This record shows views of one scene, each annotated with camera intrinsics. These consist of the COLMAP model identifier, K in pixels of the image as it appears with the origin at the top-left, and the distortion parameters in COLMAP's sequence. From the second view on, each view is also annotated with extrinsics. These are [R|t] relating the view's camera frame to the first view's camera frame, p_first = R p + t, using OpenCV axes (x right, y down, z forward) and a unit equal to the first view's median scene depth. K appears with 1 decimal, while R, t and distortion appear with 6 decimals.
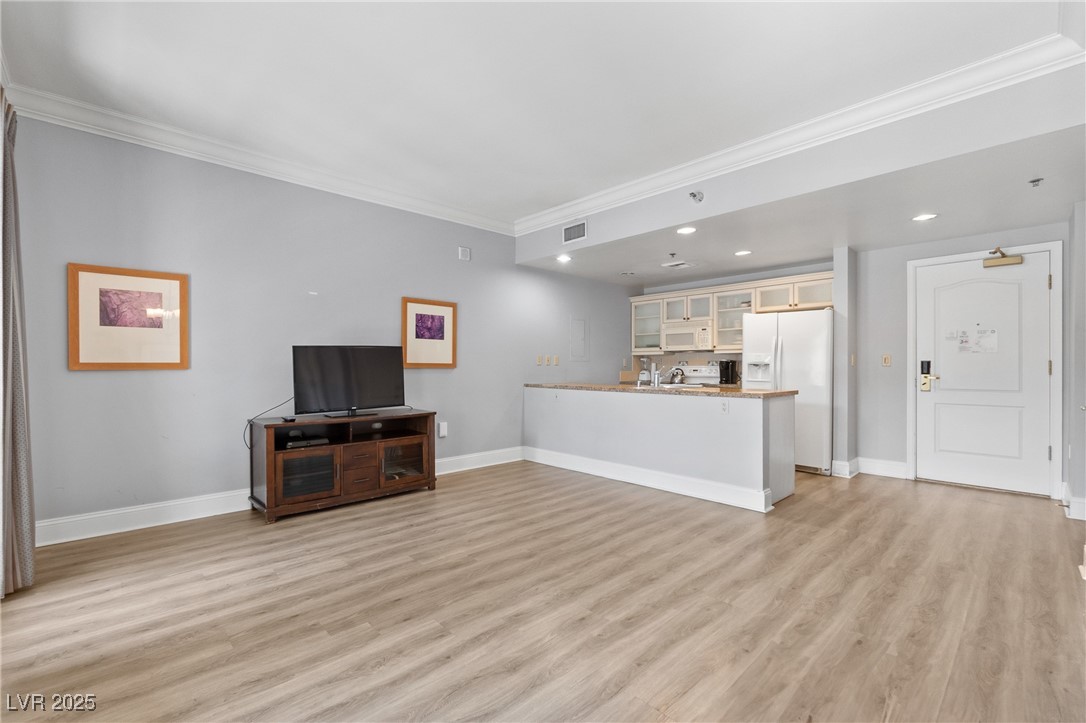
lens RADIAL K [[467.3, 0, 541.4], [0, 467.3, 369.2], [0, 0, 1]] dist [-0.001528, 0.000867]
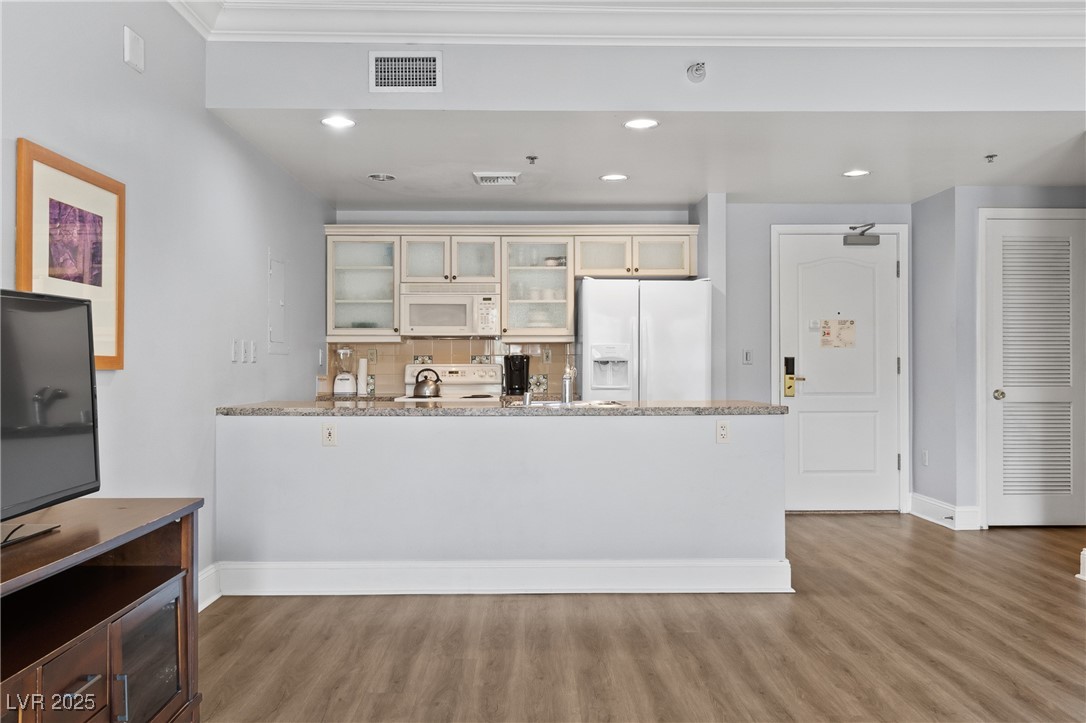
lens RADIAL K [[833.2, 0, 538.7], [0, 833.2, 358.9], [0, 0, 1]] dist [0.006782, -0.008478]
pose [[0.675210, 0.005058, 0.737608, -0.439893], [0.006348, 0.999900, -0.012667, -0.000236], [-0.737598, 0.013235, 0.675111, 0.353722]]
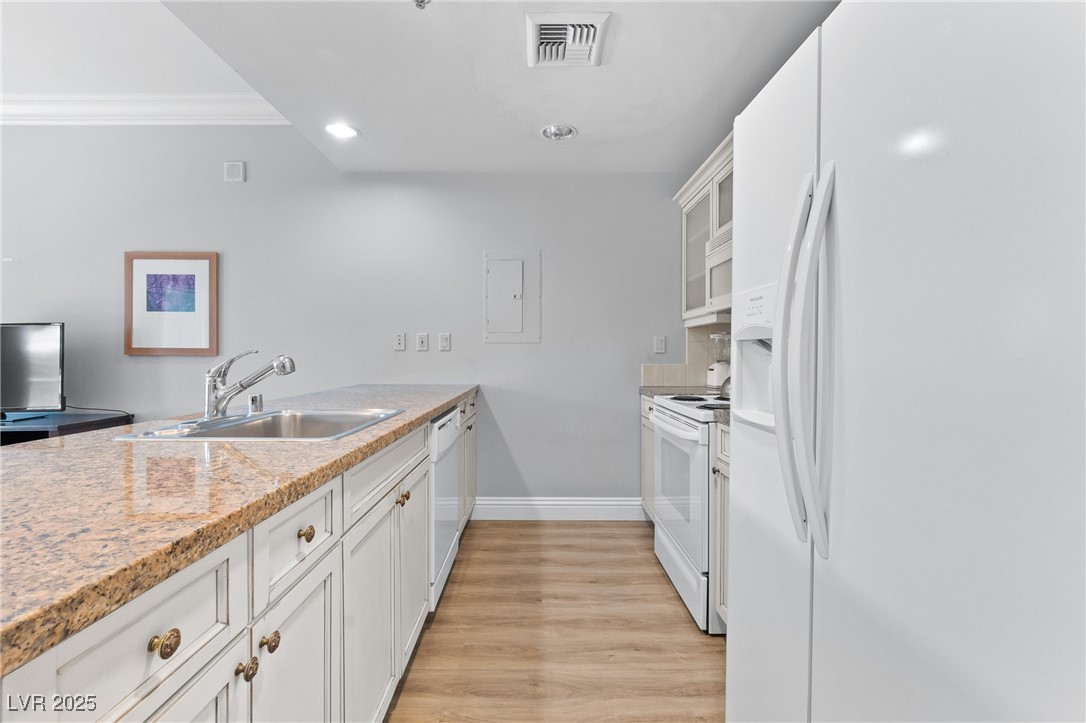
lens RADIAL K [[467.3, 0, 541.4], [0, 467.3, 354.3], [0, 0, 1]] dist [-0.001528, 0.000867]
pose [[0.731268, 0.005234, -0.682070, 0.577366], [-0.004861, 0.999985, 0.002462, -0.007789], [0.682073, 0.001515, 0.731283, 0.851728]]
